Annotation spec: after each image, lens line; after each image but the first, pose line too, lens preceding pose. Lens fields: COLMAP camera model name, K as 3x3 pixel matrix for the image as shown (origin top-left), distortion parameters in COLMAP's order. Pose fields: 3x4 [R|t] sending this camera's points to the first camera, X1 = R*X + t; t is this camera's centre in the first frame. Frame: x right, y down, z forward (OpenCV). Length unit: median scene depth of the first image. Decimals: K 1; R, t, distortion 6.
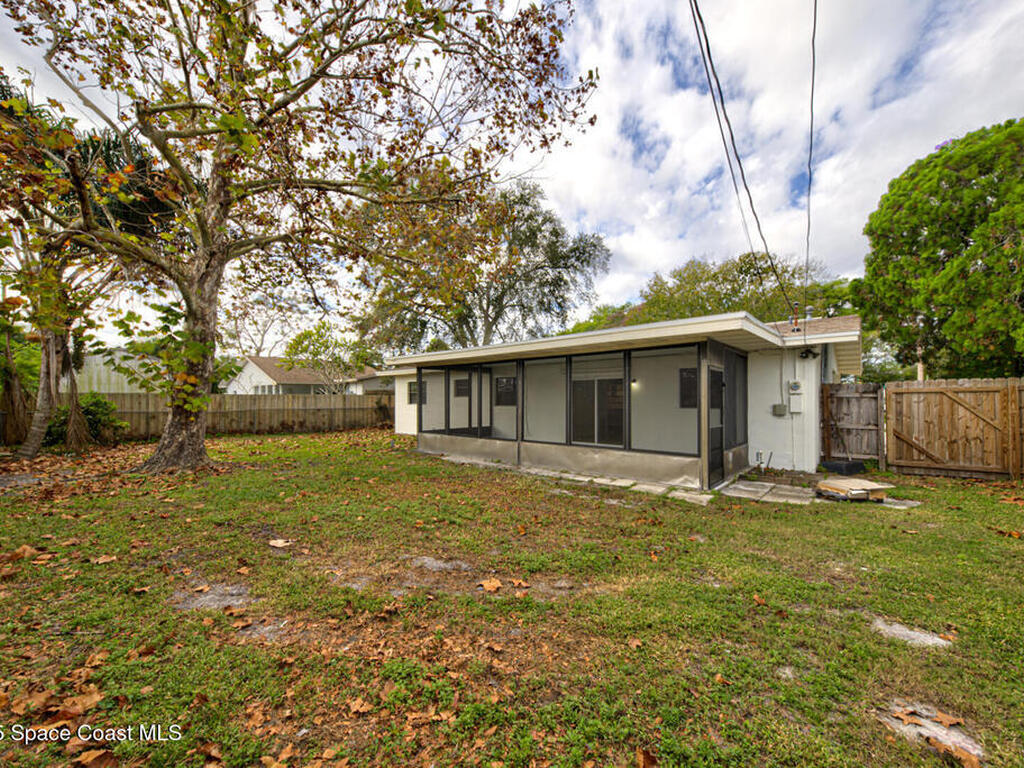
lens RADIAL K [[395.9, 0, 512.2], [0, 395.9, 392.4], [0, 0, 1]] dist [0.023329, -0.003455]
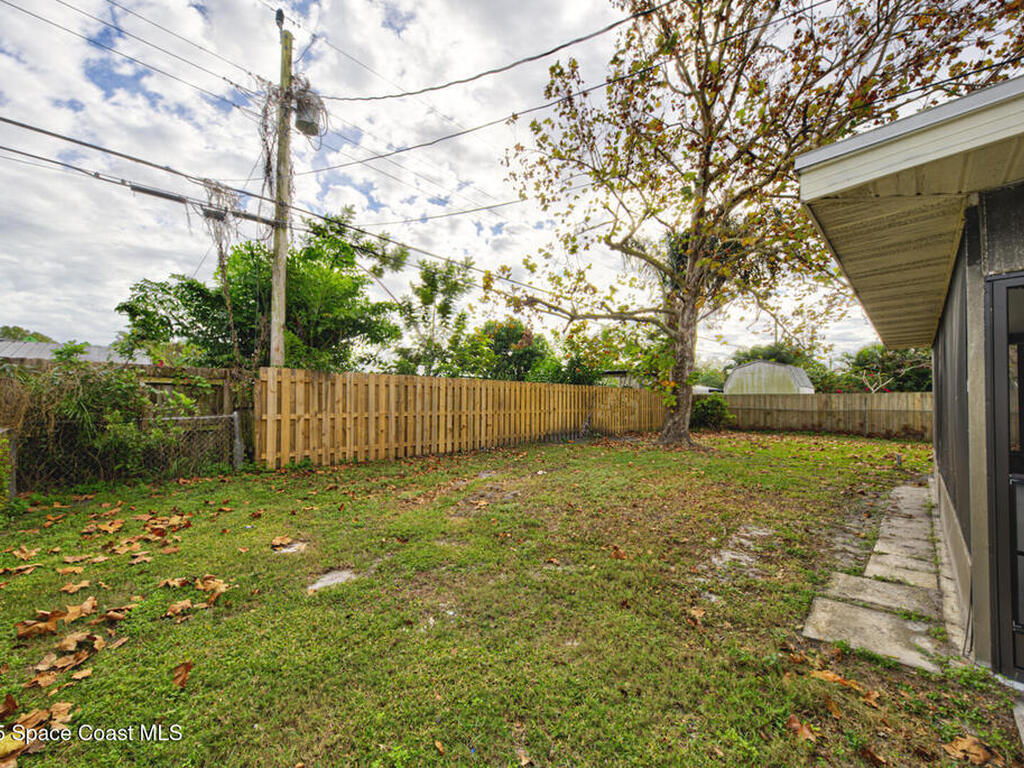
lens RADIAL K [[395.9, 0, 511.3], [0, 395.9, 393.9], [0, 0, 1]] dist [0.023329, -0.003455]
pose [[-0.074357, -0.021784, -0.996994, 0.874310], [0.021943, 0.999484, -0.023474, 0.023345], [0.996990, -0.023622, -0.073841, 0.662734]]
